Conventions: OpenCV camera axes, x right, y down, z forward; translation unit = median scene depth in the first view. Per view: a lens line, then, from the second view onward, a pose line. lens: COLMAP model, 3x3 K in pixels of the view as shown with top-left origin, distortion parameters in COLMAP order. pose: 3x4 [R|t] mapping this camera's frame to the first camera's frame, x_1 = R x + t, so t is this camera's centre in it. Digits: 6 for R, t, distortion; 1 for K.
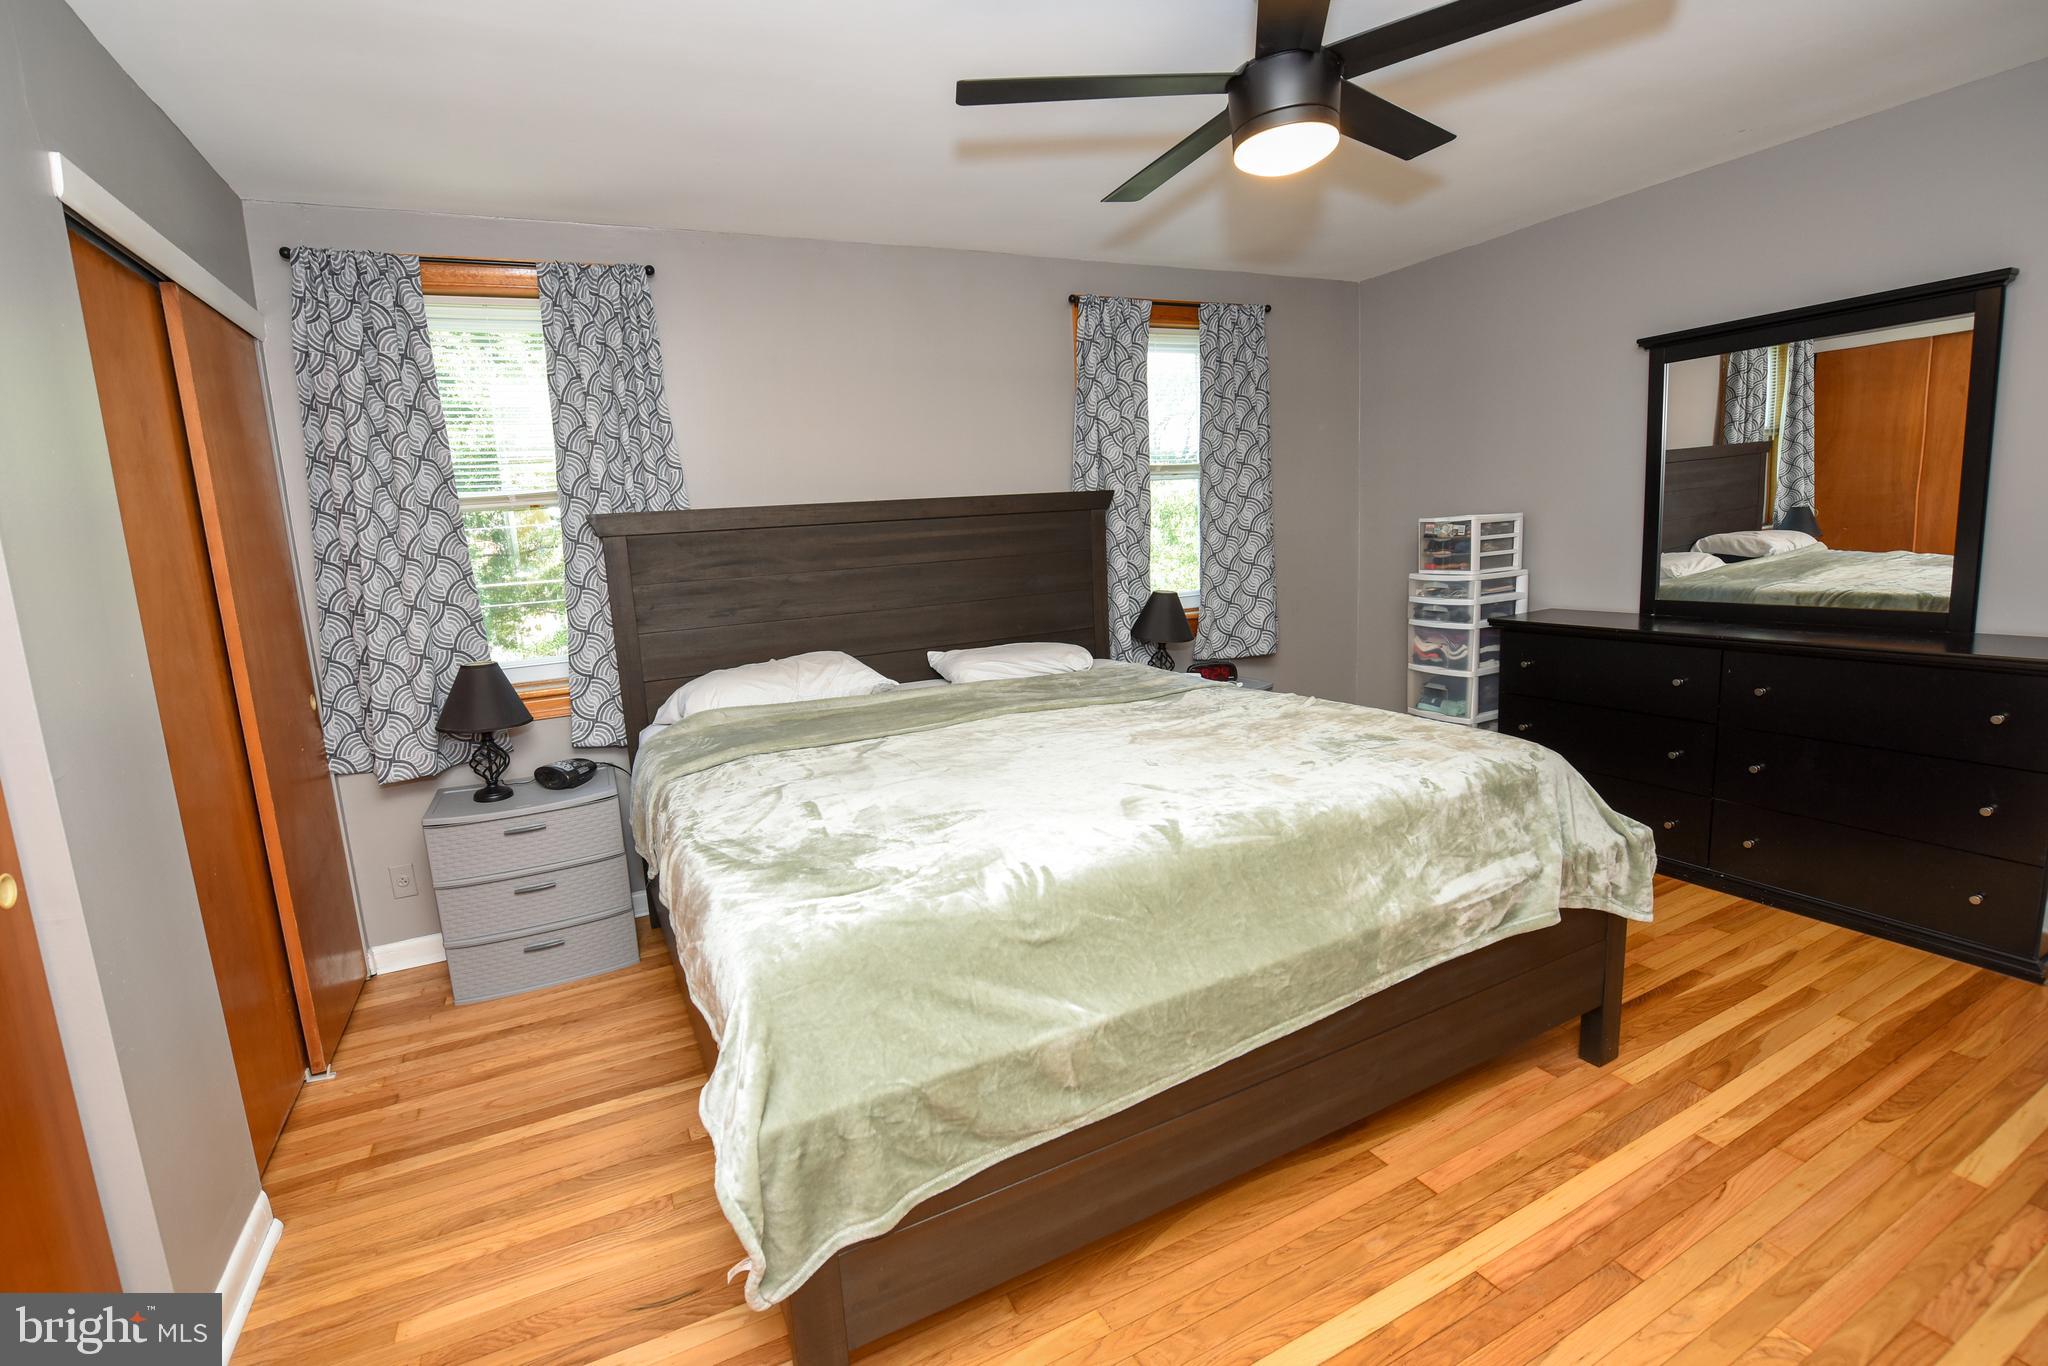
lens RADIAL K [[892.9, 0, 1017.2], [0, 892.9, 673.5], [0, 0, 1]] dist [-0.011147, -0.000254]
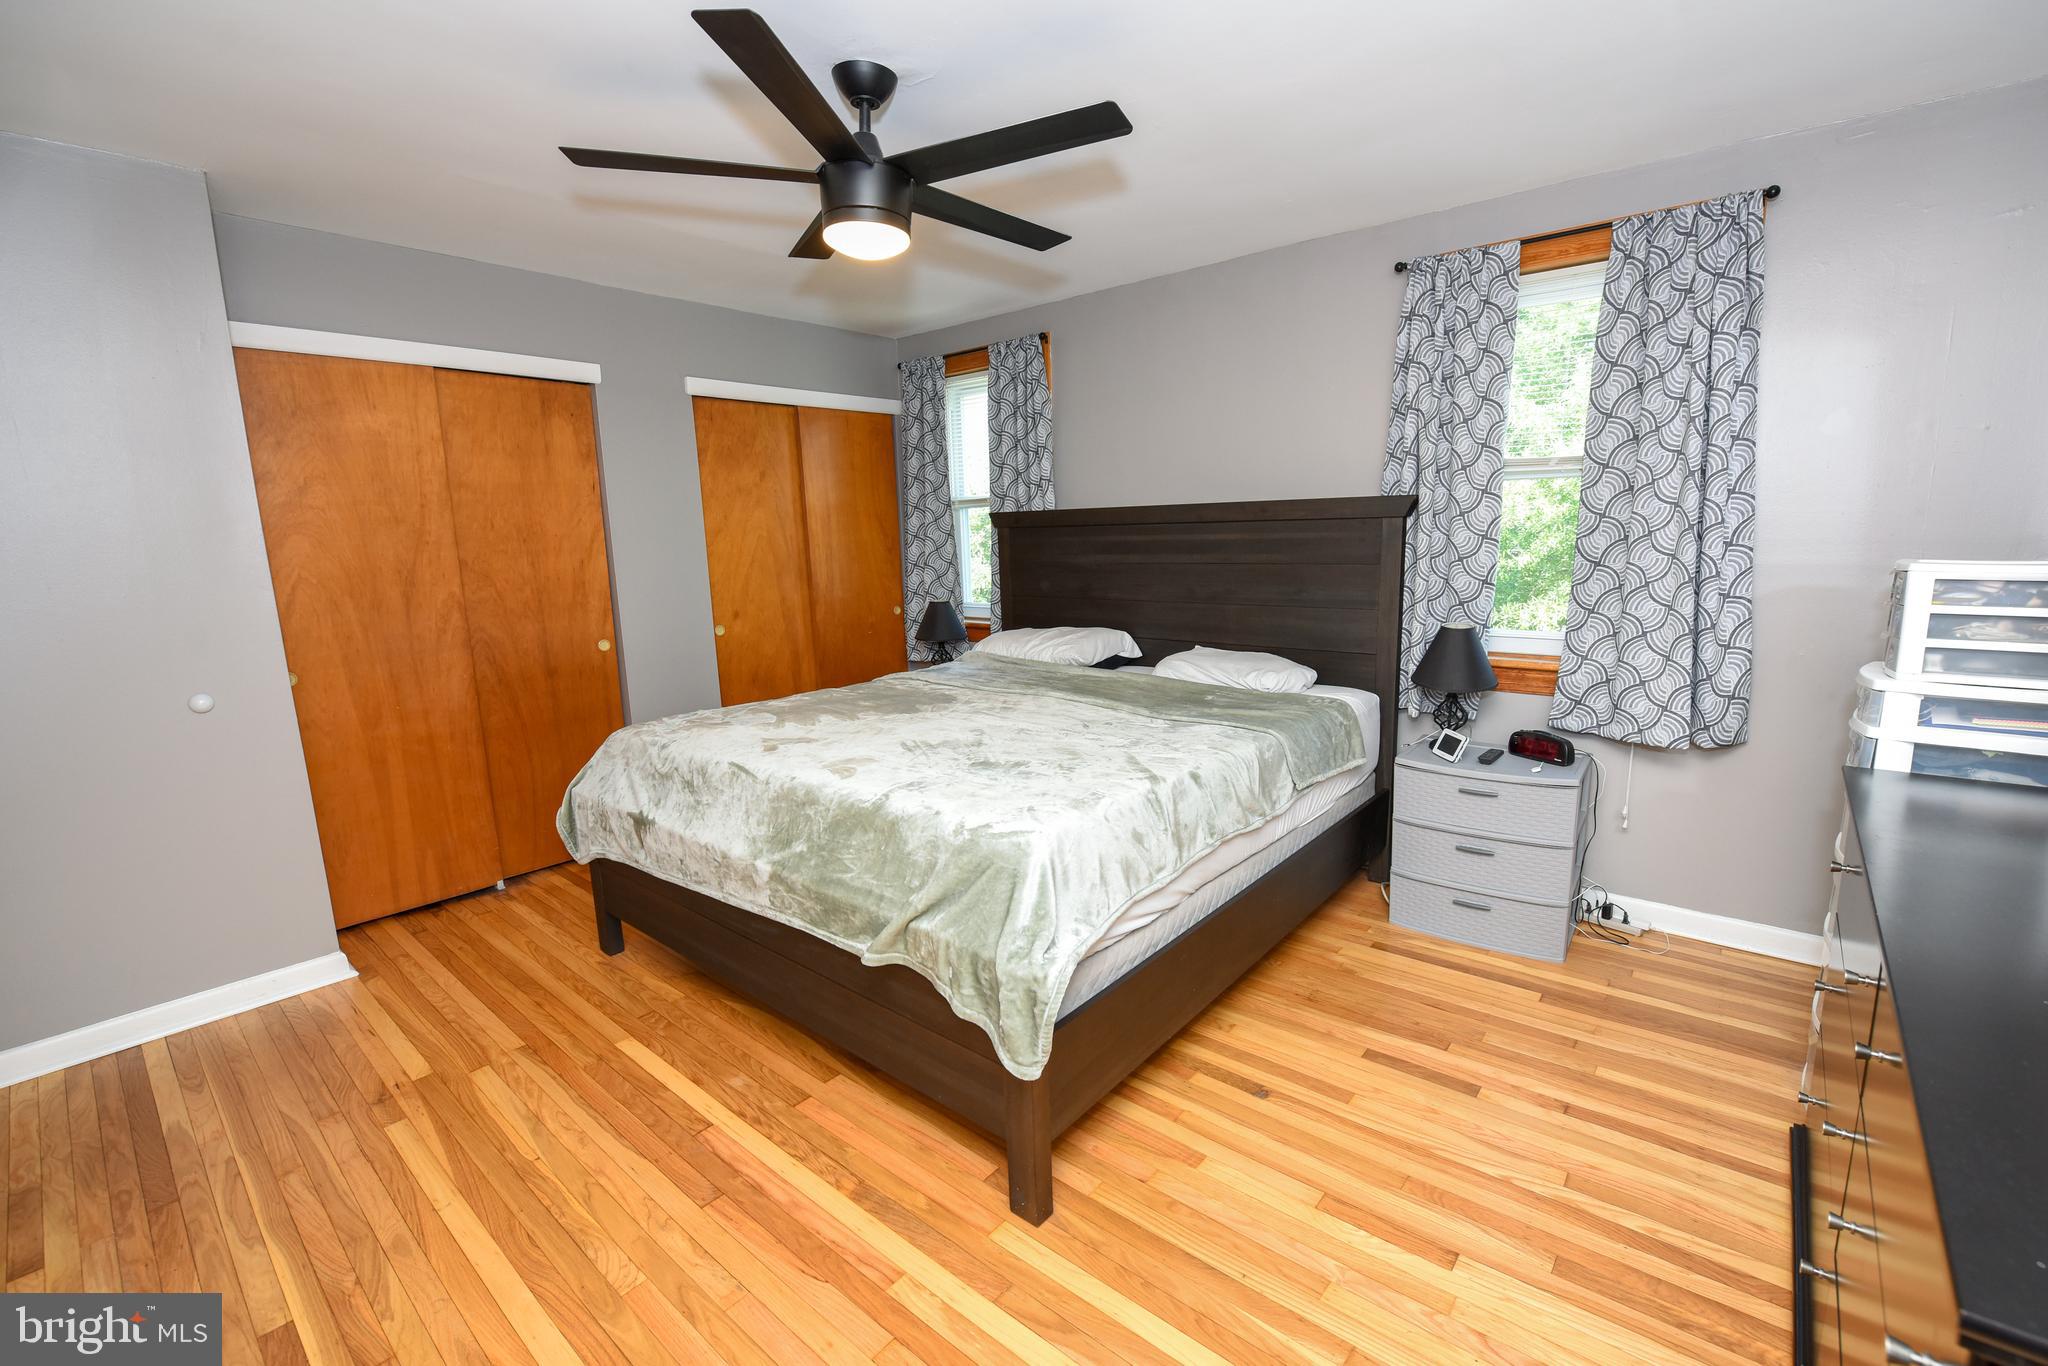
lens RADIAL K [[880.4, 0, 1003.0], [0, 880.4, 685.6], [0, 0, 1]] dist [-0.016408, -0.000948]
pose [[0.384691, 0.207805, -0.899350, 0.725779], [-0.159818, 0.974608, 0.156833, -0.099949], [0.909105, 0.083400, 0.408134, 0.339182]]
